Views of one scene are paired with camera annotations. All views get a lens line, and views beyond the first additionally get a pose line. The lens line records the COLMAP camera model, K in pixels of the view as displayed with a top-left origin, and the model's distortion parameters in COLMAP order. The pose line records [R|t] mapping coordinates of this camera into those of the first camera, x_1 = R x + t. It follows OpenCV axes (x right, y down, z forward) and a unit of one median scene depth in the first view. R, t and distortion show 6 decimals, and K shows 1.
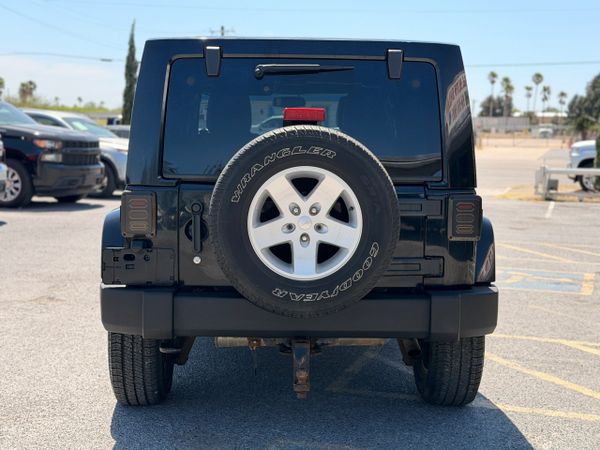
lens RADIAL K [[897.5, 0, 299.7], [0, 897.5, 226.6], [0, 0, 1]] dist [0.114008, 0.000000]
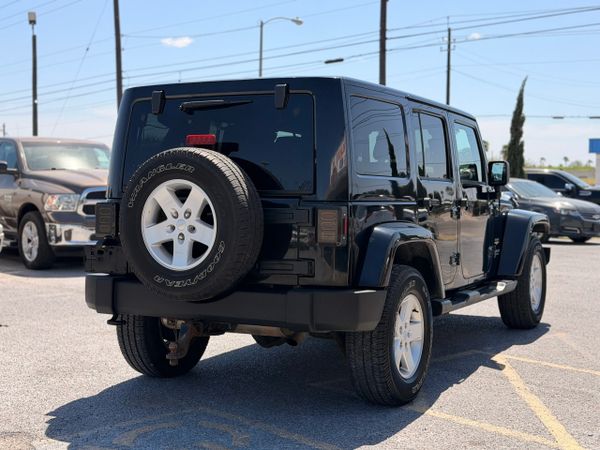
lens RADIAL K [[897.5, 0, 300.6], [0, 897.5, 223.7], [0, 0, 1]] dist [0.114008, 0.000000]
pose [[0.866113, 0.011240, -0.499722, 0.775622], [-0.045622, 0.997352, -0.056639, 0.057957], [0.497762, 0.071855, 0.864332, -0.003580]]
